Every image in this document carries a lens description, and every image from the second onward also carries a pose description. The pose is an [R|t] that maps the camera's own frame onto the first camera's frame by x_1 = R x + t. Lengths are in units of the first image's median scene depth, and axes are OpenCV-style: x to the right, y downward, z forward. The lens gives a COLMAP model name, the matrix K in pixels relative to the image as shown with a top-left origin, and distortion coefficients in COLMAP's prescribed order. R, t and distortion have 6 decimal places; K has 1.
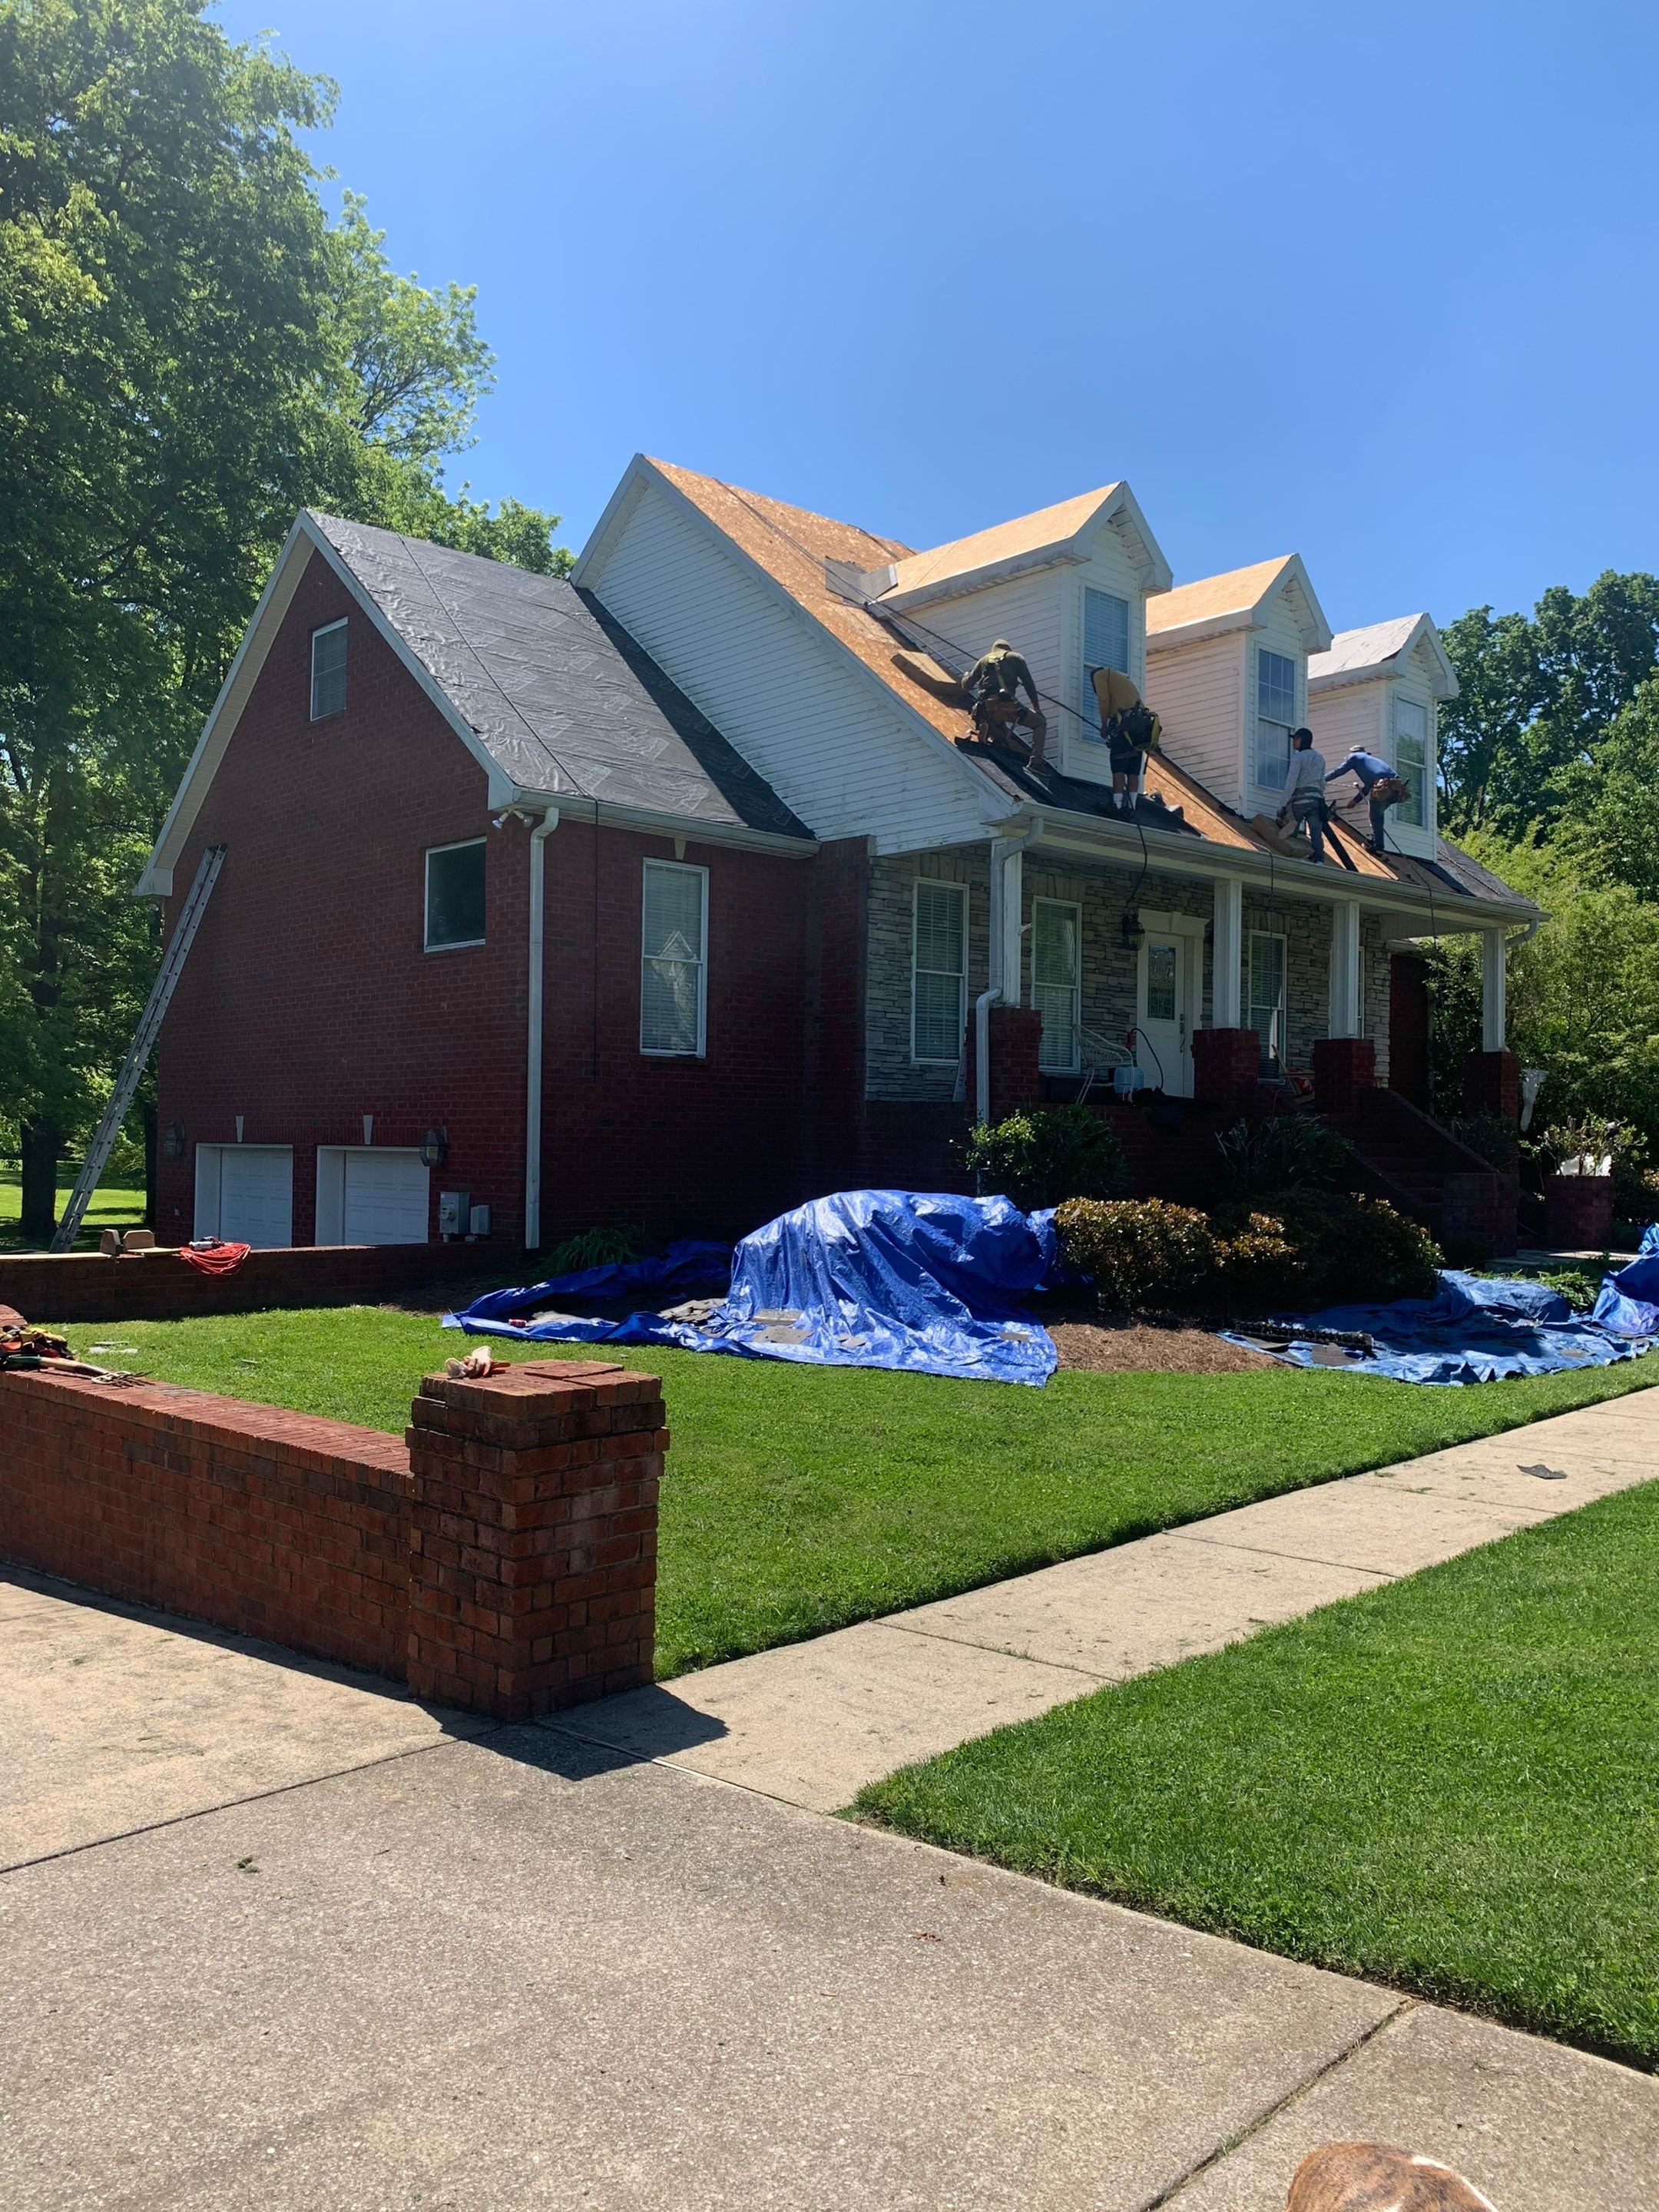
lens RADIAL K [[1689.6, 0, 835.7], [0, 1689.6, 1100.9], [0, 0, 1]] dist [0.088975, -0.146806]
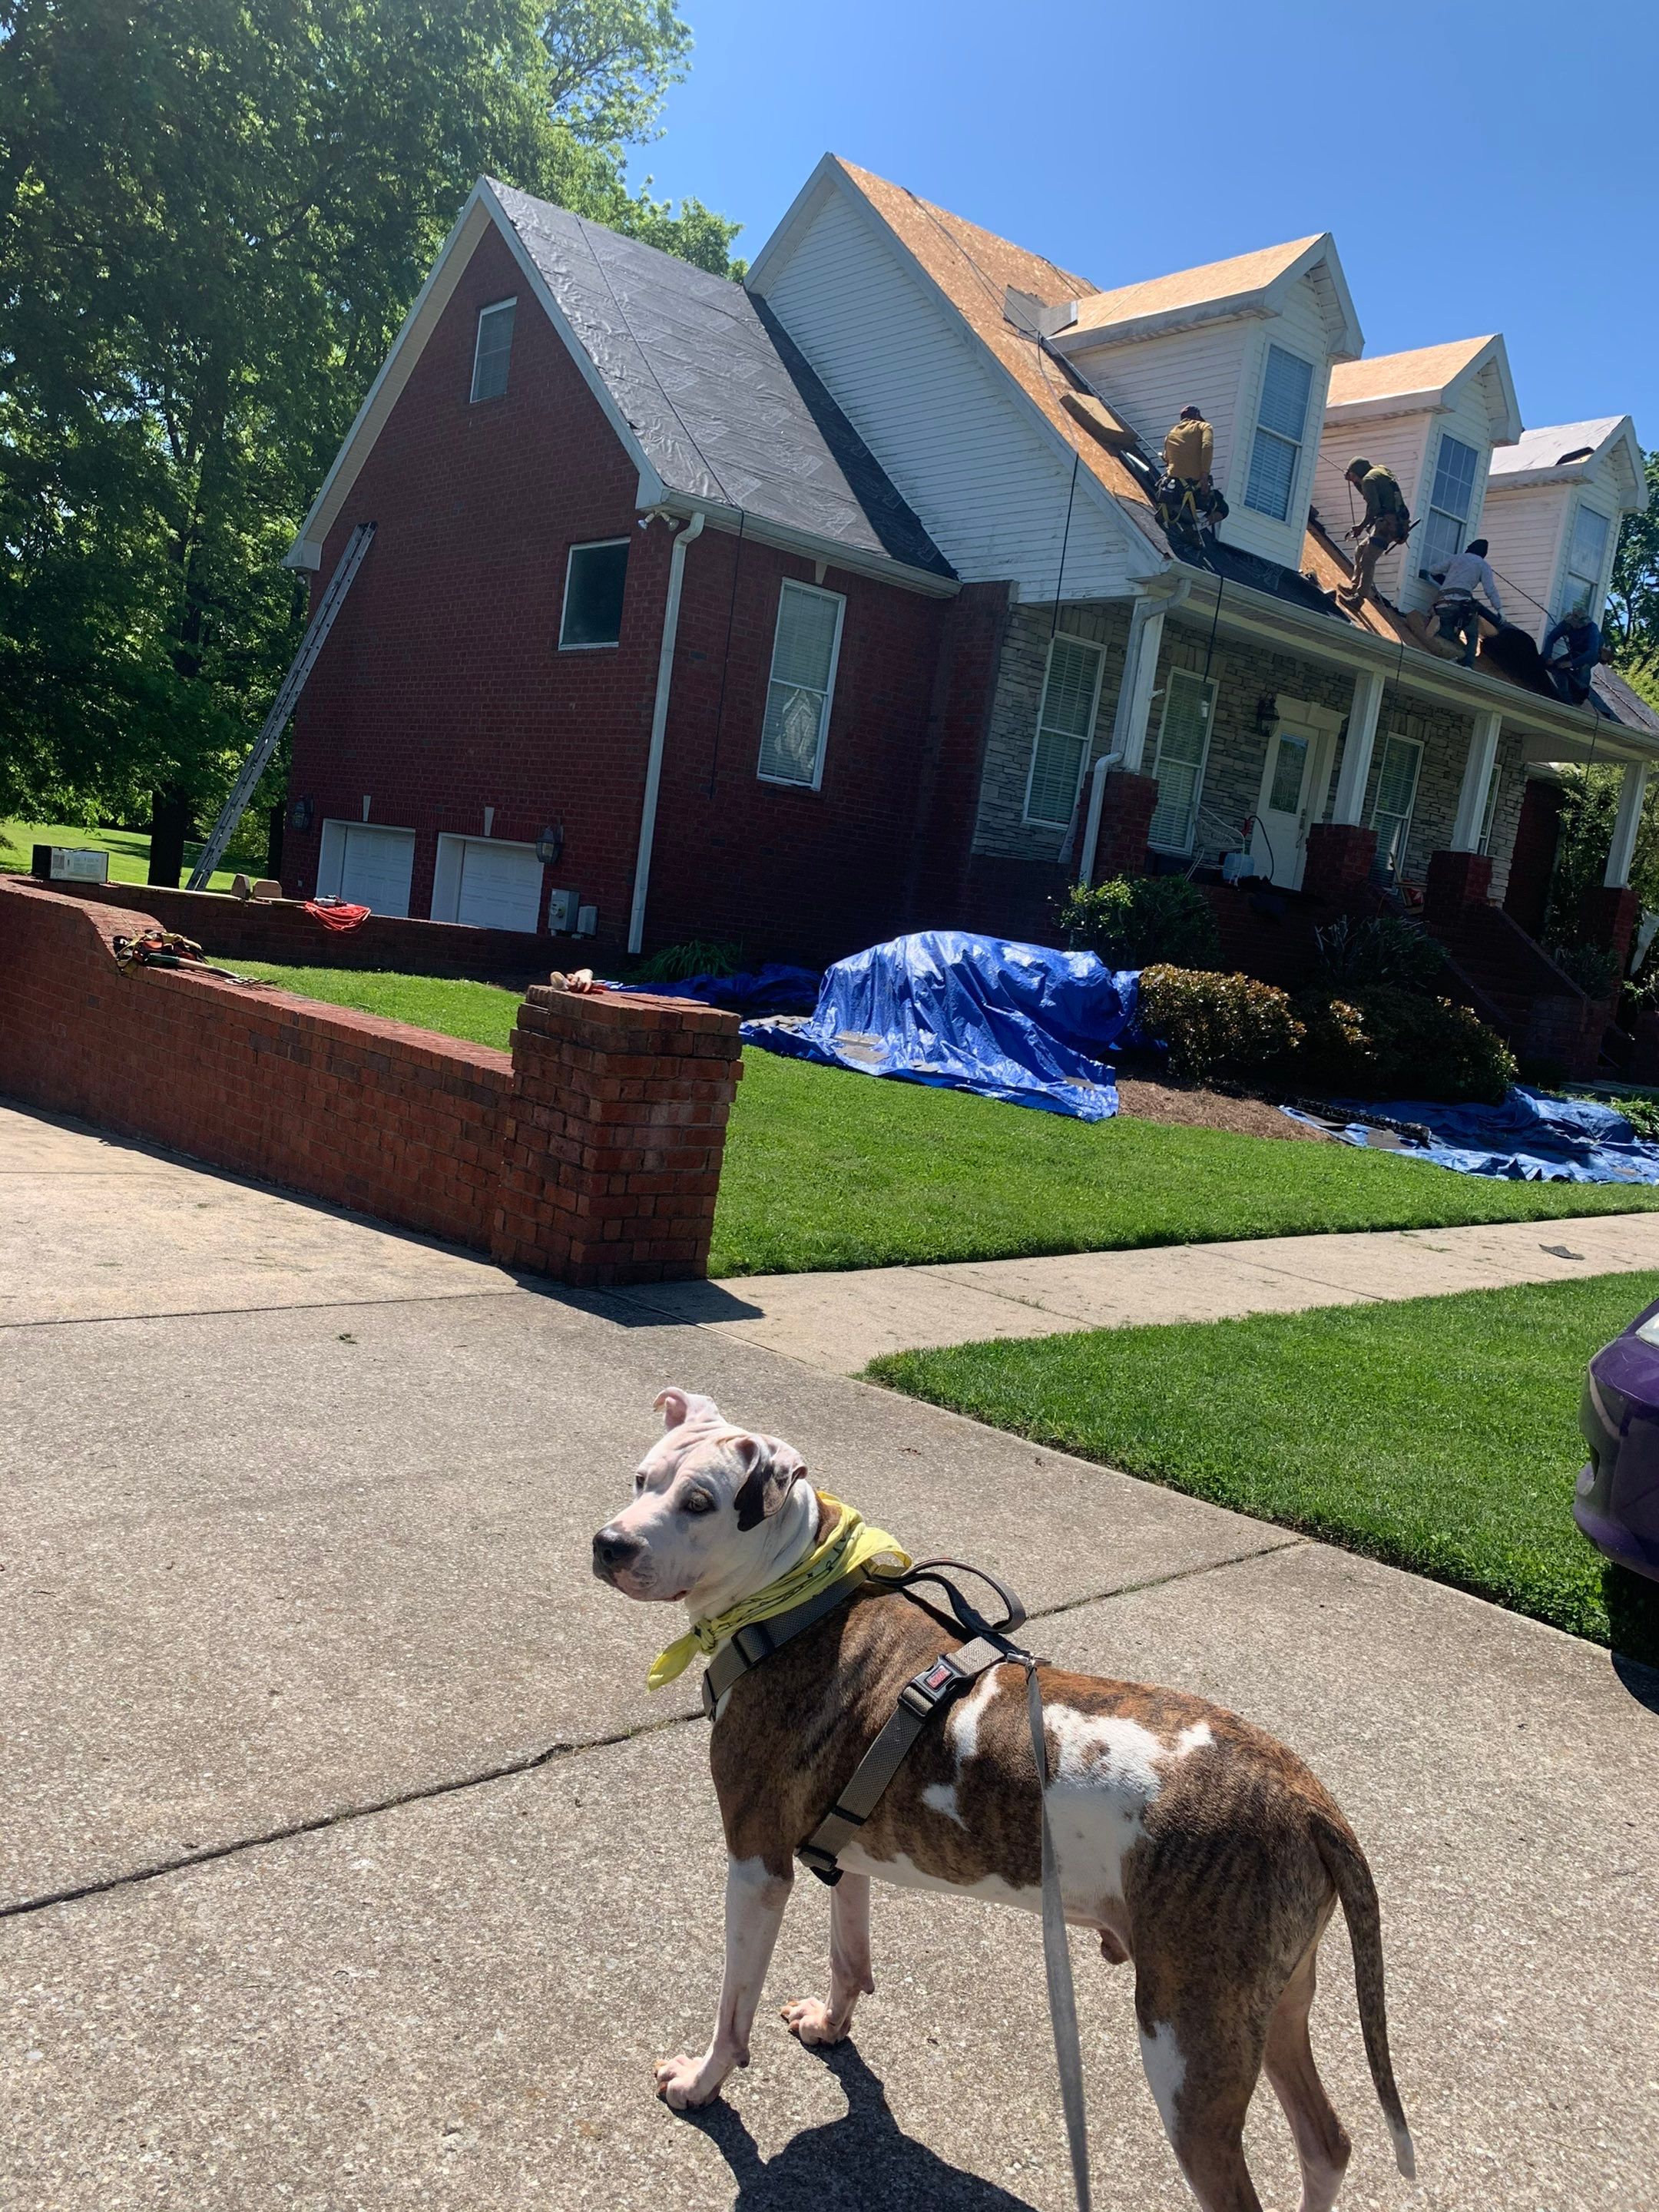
lens RADIAL K [[1689.6, 0, 843.5], [0, 1689.6, 1099.1], [0, 0, 1]] dist [0.088975, -0.146806]
pose [[0.990501, 0.130131, -0.044423, 0.005640], [-0.123245, 0.983443, 0.132856, 0.019954], [0.060976, -0.126119, 0.990139, -0.027082]]
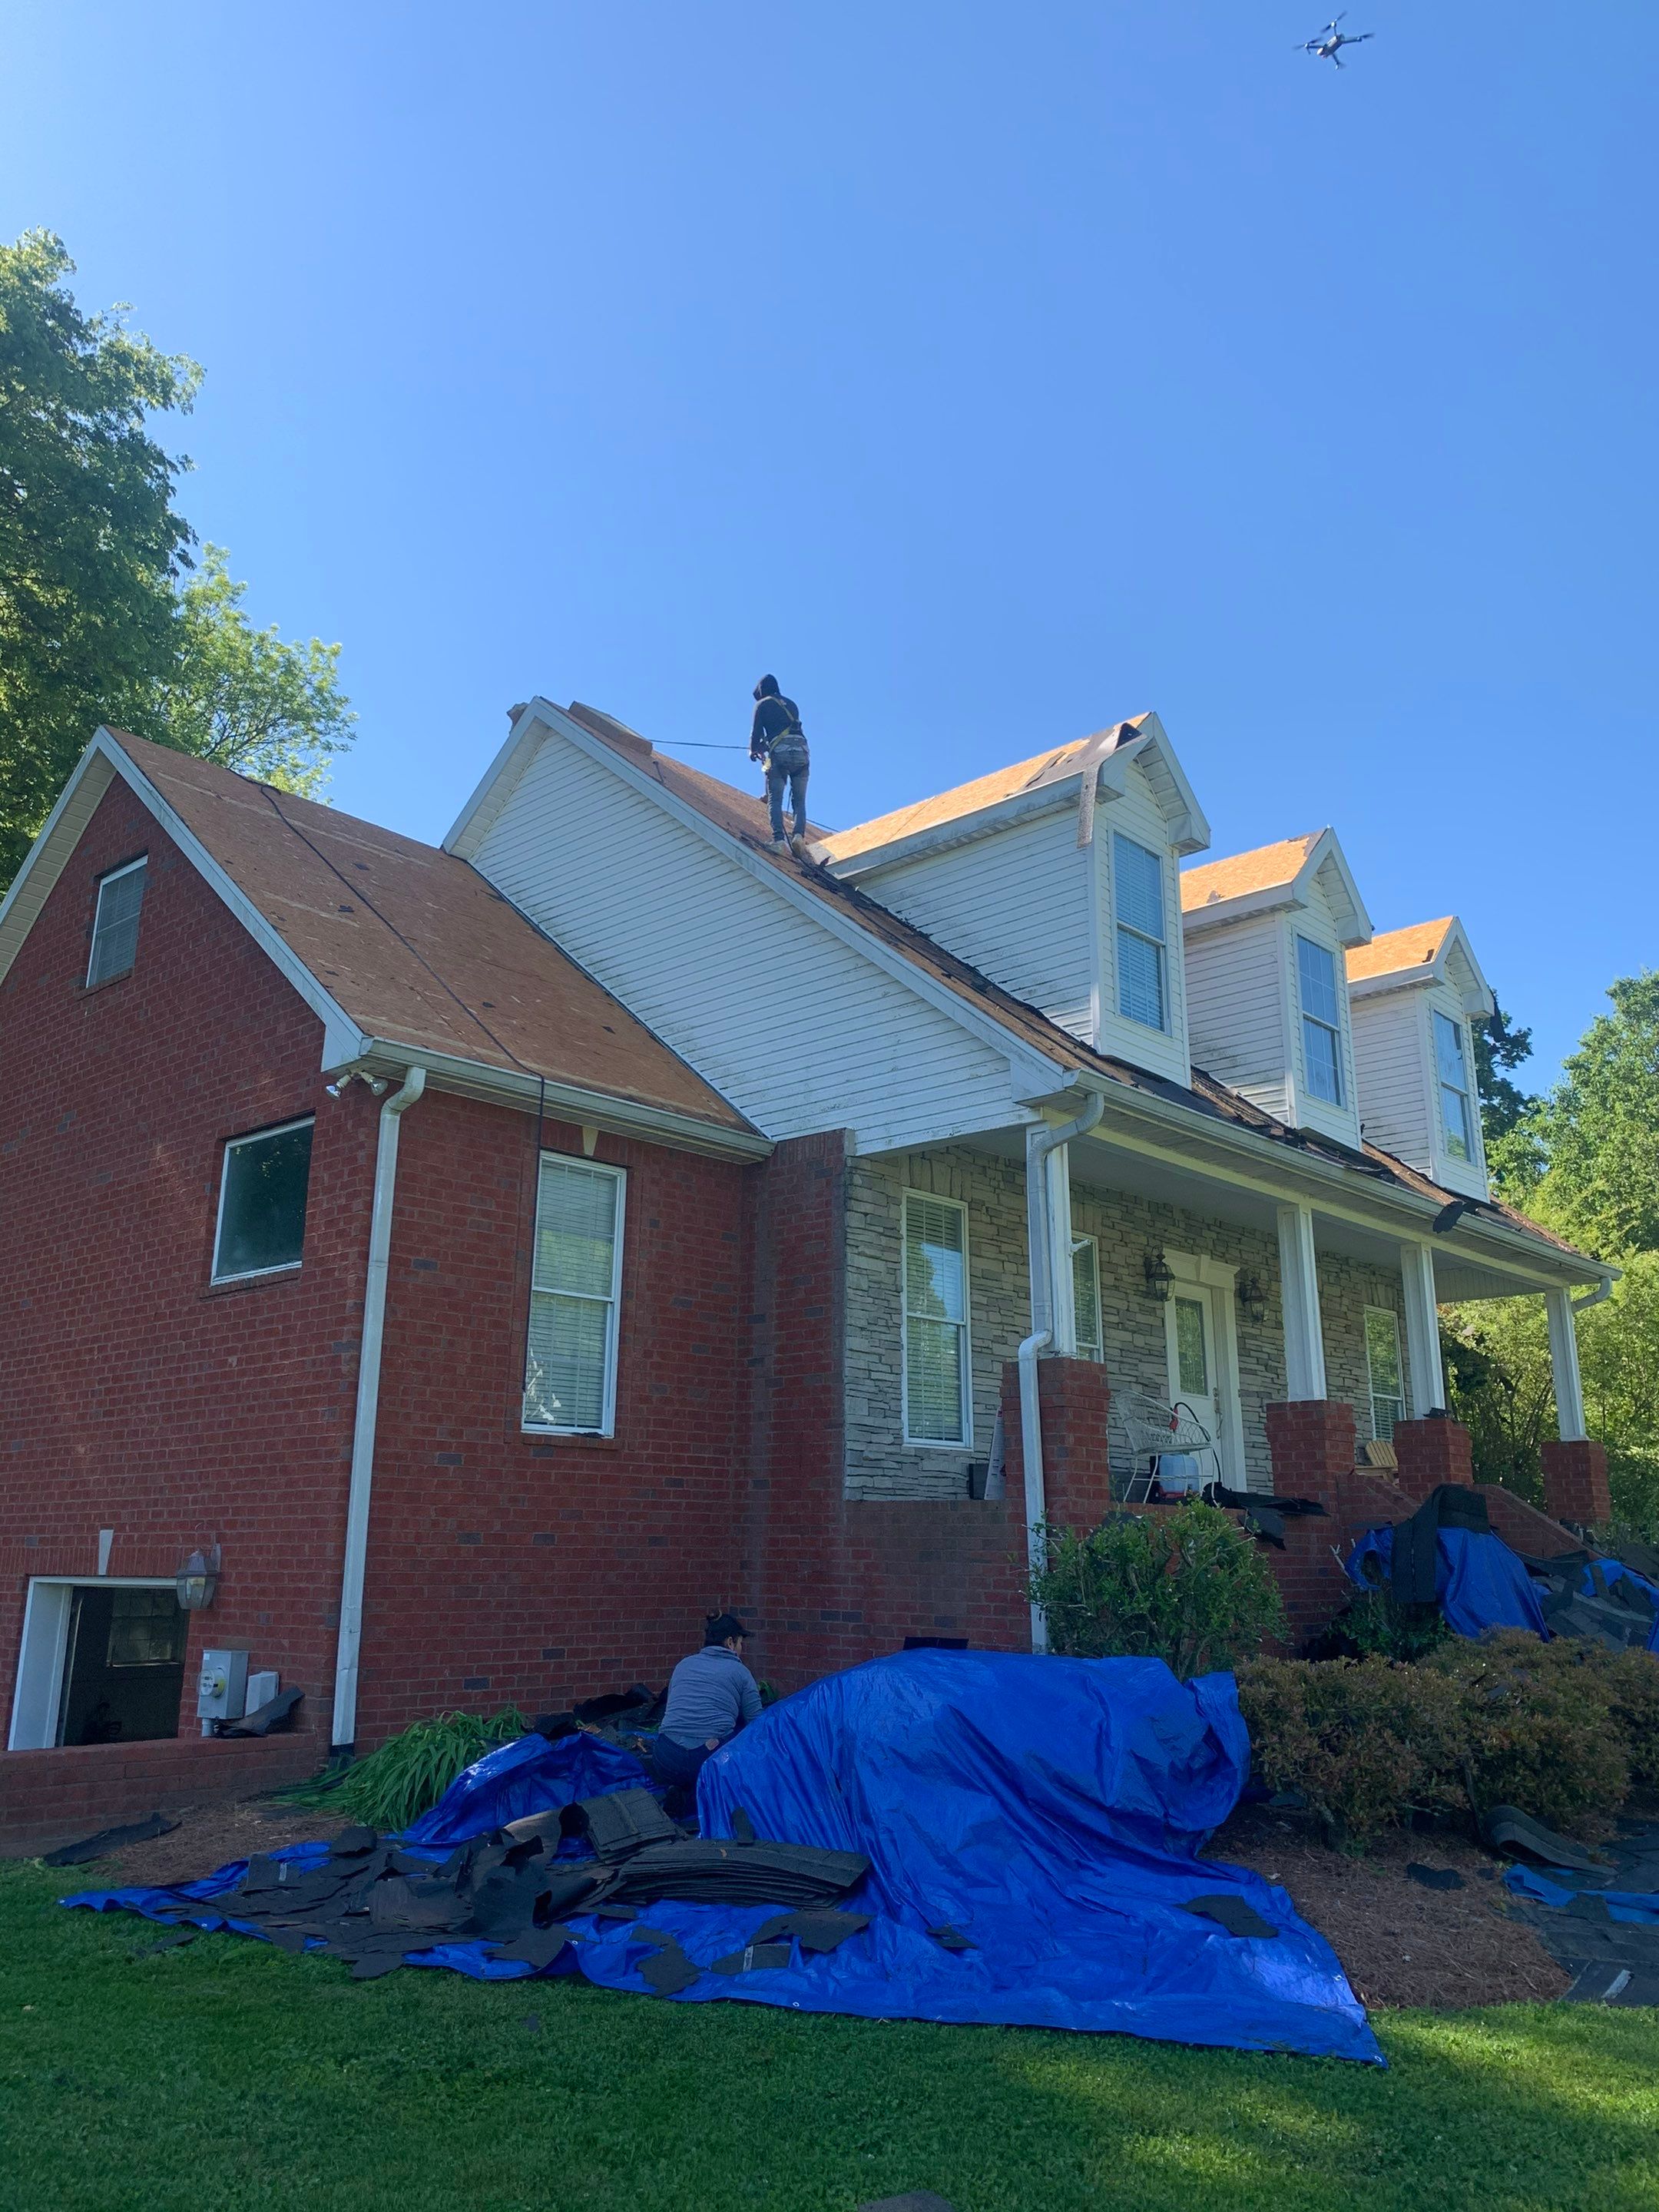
lens RADIAL K [[1689.6, 0, 834.7], [0, 1689.6, 1076.2], [0, 0, 1]] dist [0.088975, -0.146806]
pose [[0.995115, 0.018376, 0.096995, -0.057700], [0.006758, 0.967538, -0.252636, 0.007867], [-0.098489, 0.252057, 0.962687, 0.281776]]
